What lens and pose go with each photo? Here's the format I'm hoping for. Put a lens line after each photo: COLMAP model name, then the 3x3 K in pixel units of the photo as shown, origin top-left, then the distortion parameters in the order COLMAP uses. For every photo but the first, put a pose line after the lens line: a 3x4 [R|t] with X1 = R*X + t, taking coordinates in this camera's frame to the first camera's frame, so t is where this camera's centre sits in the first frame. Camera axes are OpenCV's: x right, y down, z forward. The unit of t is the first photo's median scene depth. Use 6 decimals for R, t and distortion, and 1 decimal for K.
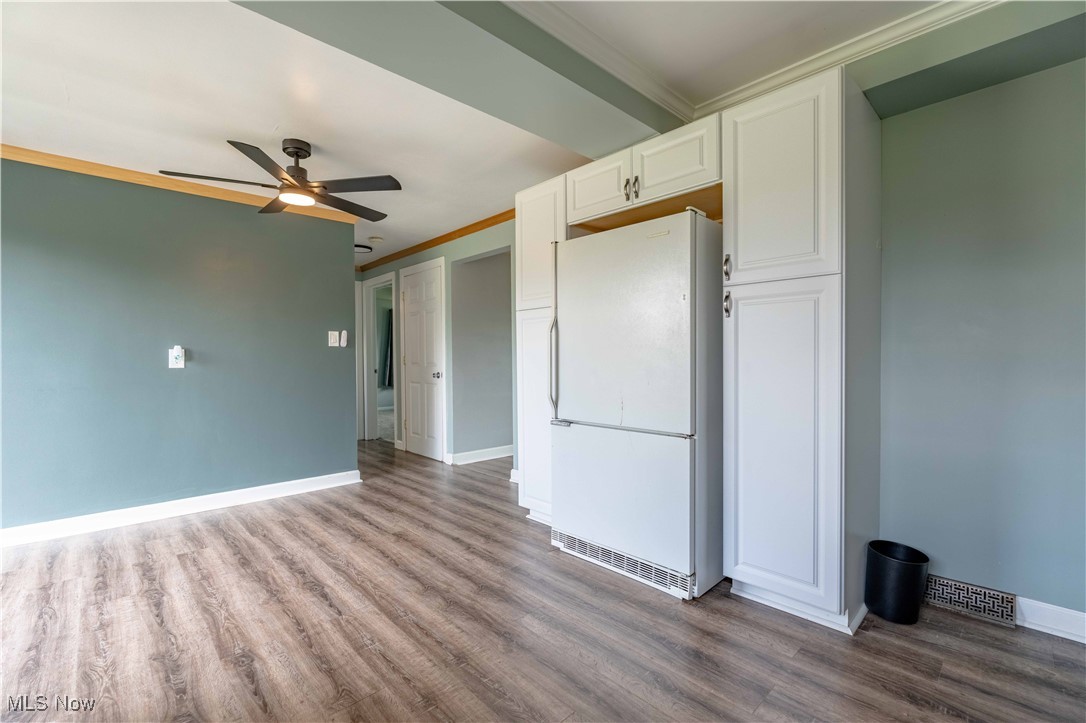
lens RADIAL K [[472.3, 0, 539.0], [0, 472.3, 358.1], [0, 0, 1]] dist [-0.007424, 0.001721]
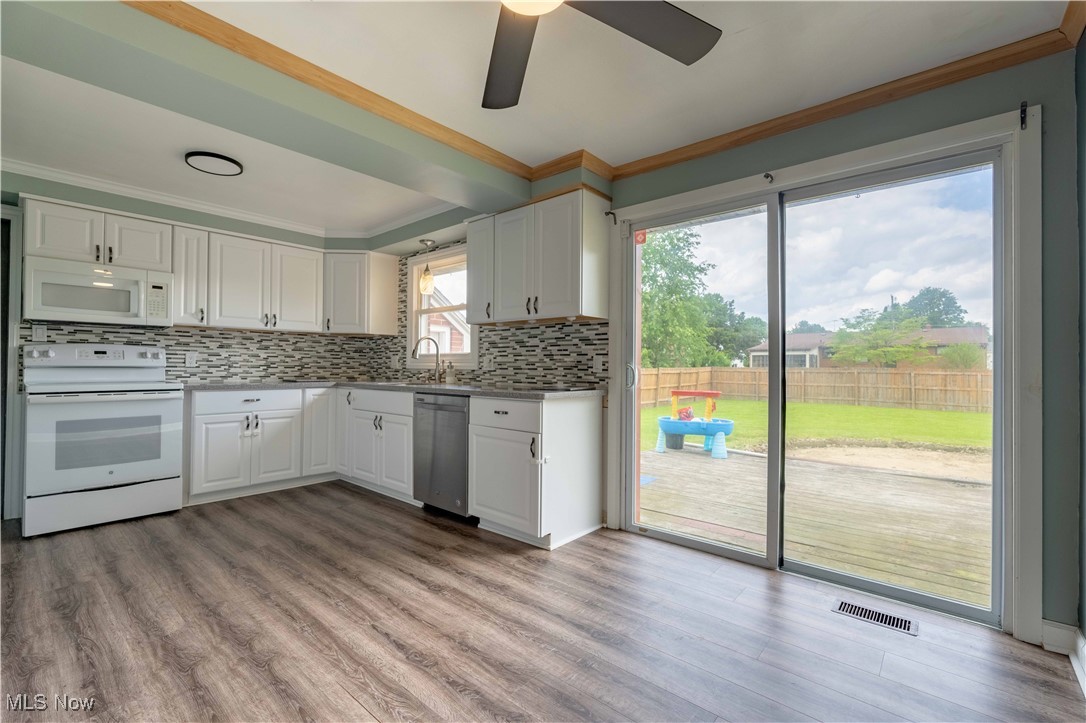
lens RADIAL K [[472.3, 0, 543.4], [0, 472.3, 364.0], [0, 0, 1]] dist [-0.007424, 0.001721]
pose [[-0.994547, 0.003118, -0.104240, -0.565746], [0.003660, 0.999981, -0.005018, 0.008008], [0.104222, -0.005372, -0.994540, 1.688877]]
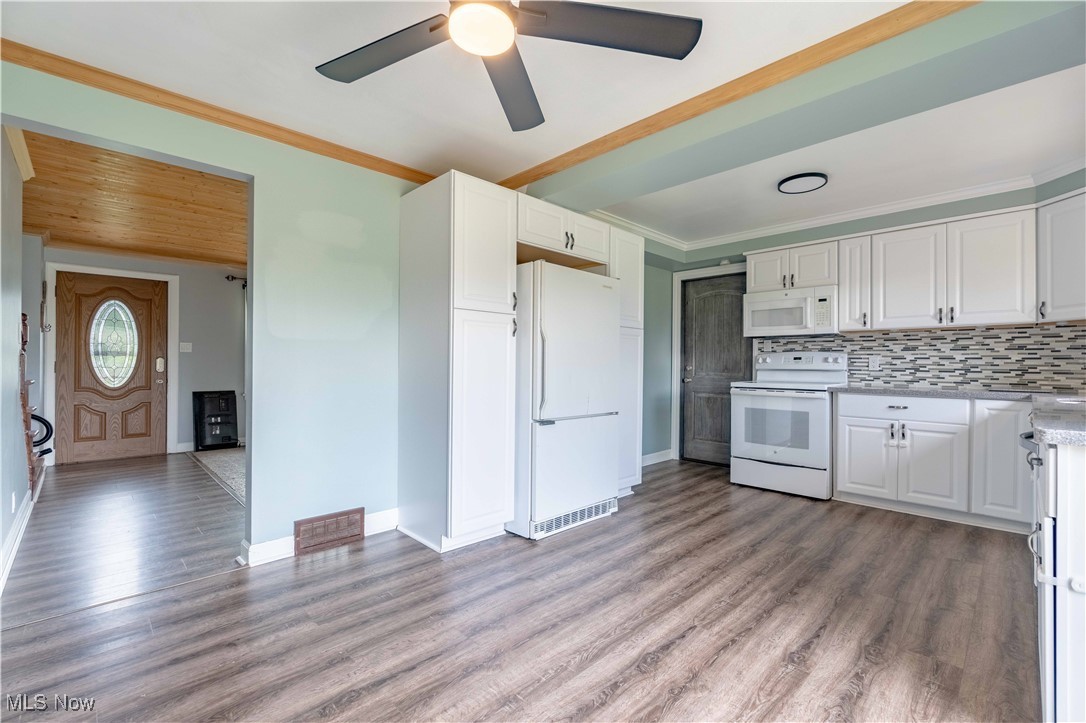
lens RADIAL K [[472.3, 0, 542.9], [0, 472.3, 364.3], [0, 0, 1]] dist [-0.007424, 0.001721]
pose [[-0.019946, 0.011876, 0.999731, -1.176460], [-0.006943, 0.999904, -0.012016, 0.011825], [-0.999777, -0.007180, -0.019862, 1.124767]]
